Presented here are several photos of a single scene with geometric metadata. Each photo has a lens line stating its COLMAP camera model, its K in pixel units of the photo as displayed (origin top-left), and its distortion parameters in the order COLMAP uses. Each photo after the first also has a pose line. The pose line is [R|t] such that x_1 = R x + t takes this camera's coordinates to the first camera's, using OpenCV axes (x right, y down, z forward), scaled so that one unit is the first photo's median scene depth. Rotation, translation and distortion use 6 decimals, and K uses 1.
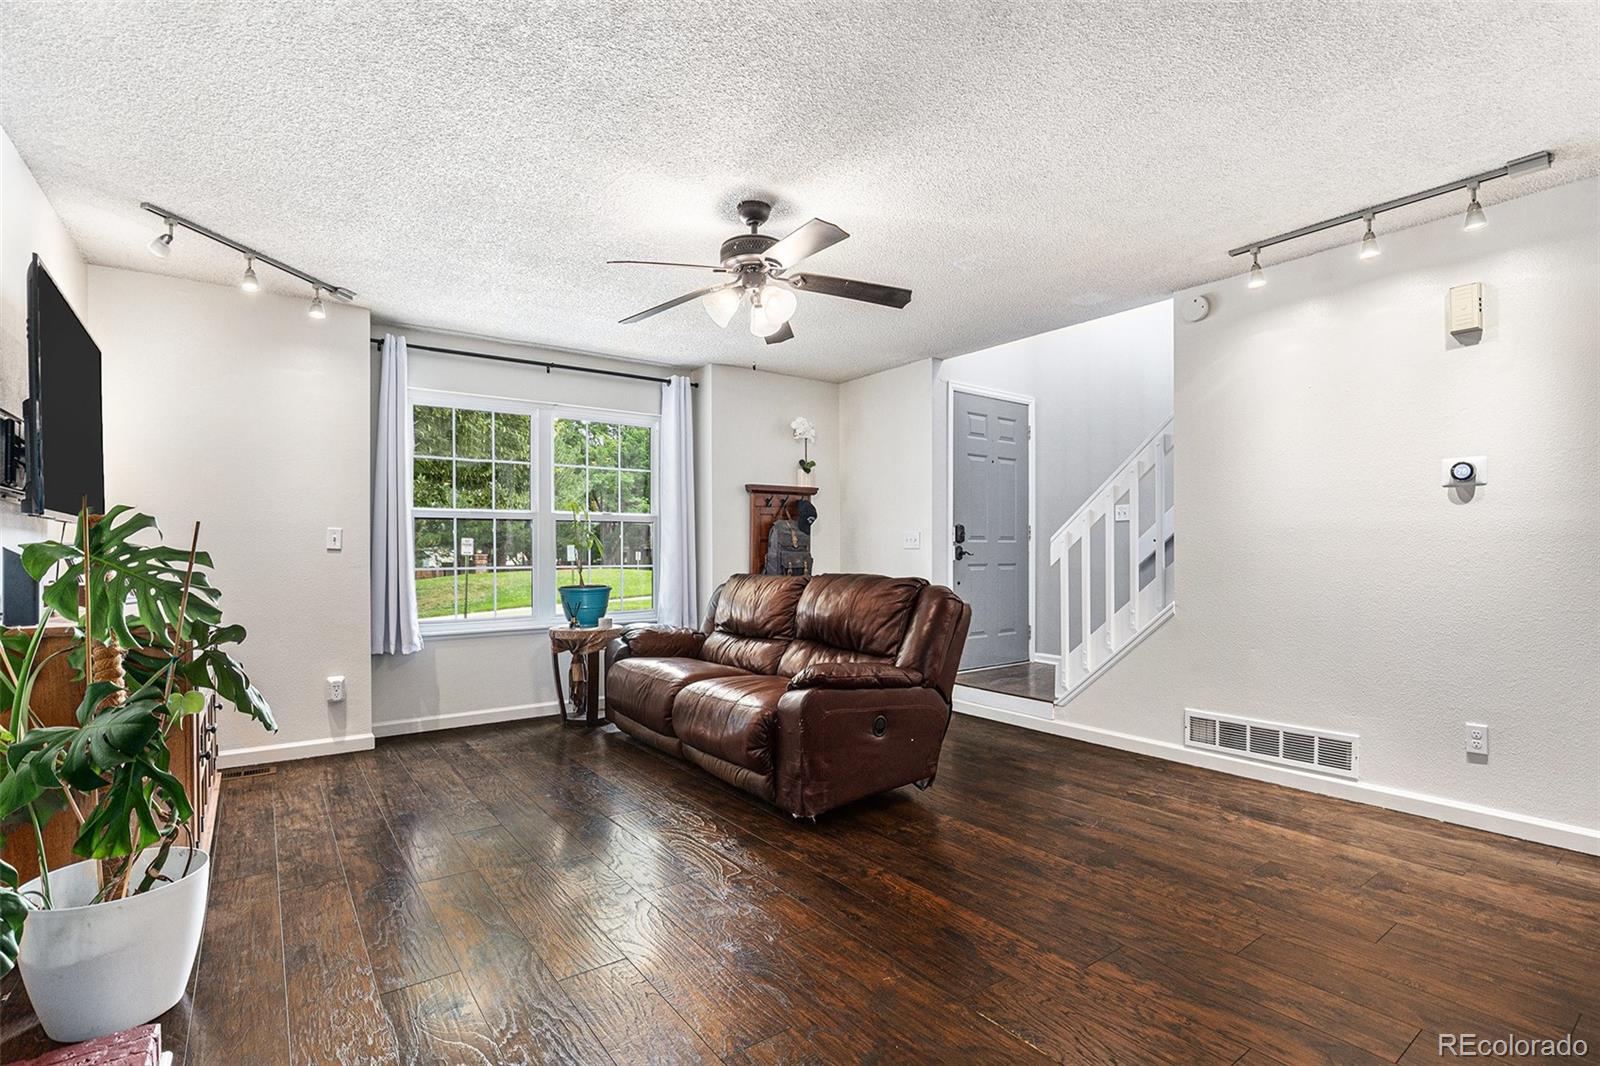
lens RADIAL K [[769.1, 0, 826.5], [0, 769.1, 537.4], [0, 0, 1]] dist [-0.030875, -0.000473]
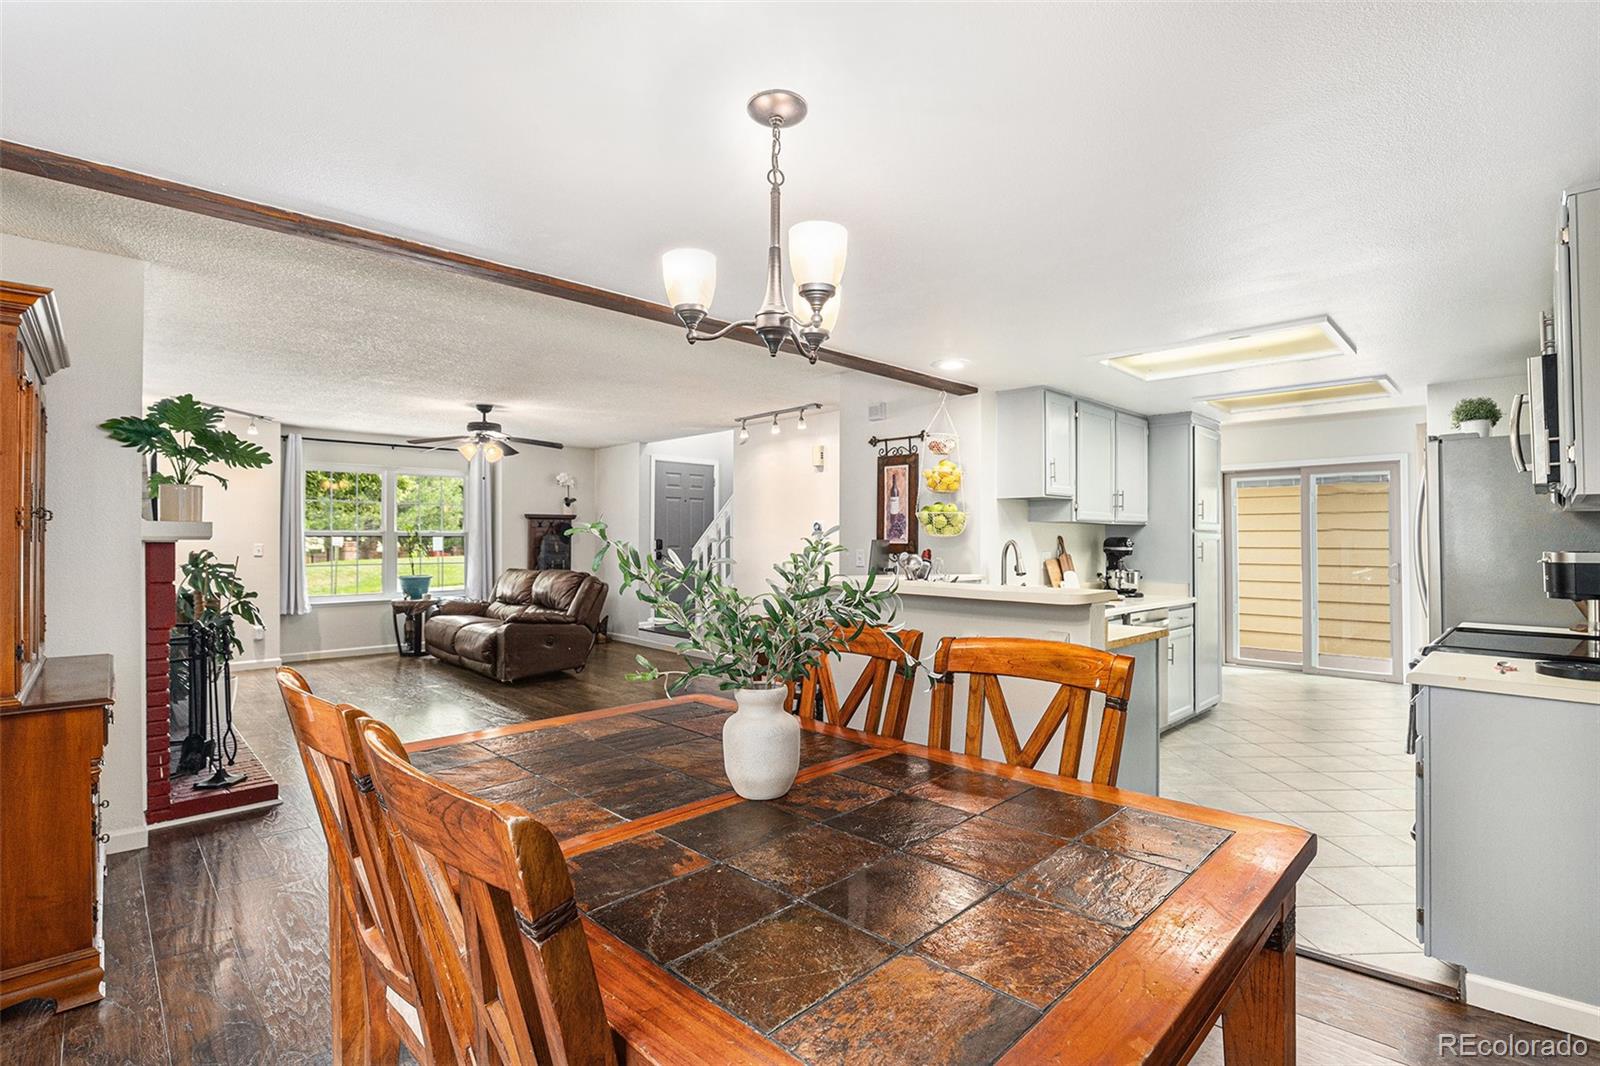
lens RADIAL K [[708.6, 0, 832.5], [0, 708.6, 529.9], [0, 0, 1]] dist [-0.015633, -0.000067]
pose [[0.984386, 0.012140, 0.175605, 0.338496], [-0.012823, 0.999914, 0.002751, -0.057143], [-0.175556, -0.004960, 0.984457, -0.742246]]
